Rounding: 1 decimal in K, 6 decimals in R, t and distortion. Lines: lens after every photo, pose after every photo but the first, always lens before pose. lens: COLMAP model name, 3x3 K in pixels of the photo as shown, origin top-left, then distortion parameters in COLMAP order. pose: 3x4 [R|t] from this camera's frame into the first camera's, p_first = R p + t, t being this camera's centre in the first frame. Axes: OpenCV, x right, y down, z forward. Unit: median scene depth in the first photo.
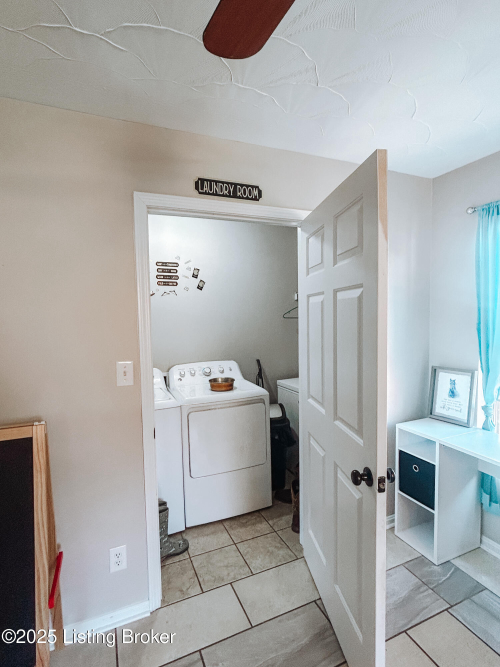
lens RADIAL K [[338.9, 0, 248.7], [0, 338.9, 332.1], [0, 0, 1]] dist [-0.010158, 0.004652]
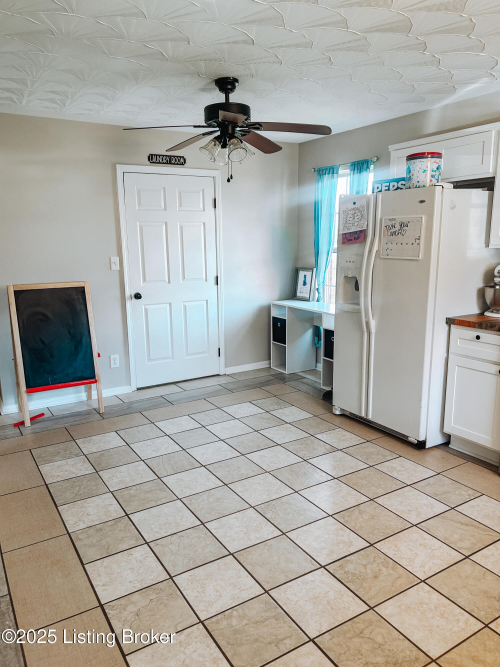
lens RADIAL K [[502.4, 0, 258.1], [0, 502.4, 342.3], [0, 0, 1]] dist [0.047122, -0.050342]
pose [[0.987392, -0.023570, 0.156529, -0.020040], [-0.000922, 0.987979, 0.154582, 0.090416], [-0.158291, -0.152778, 0.975501, -1.486990]]
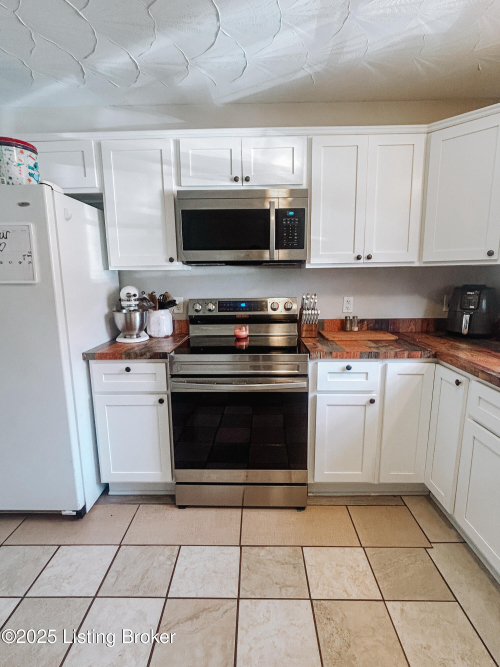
lens RADIAL K [[338.9, 0, 250.3], [0, 338.9, 332.5], [0, 0, 1]] dist [-0.010158, 0.004652]
pose [[0.413601, -0.146275, 0.898631, 0.207300], [0.051233, 0.989185, 0.137435, 0.107727], [-0.909016, -0.010803, 0.416622, -0.799409]]
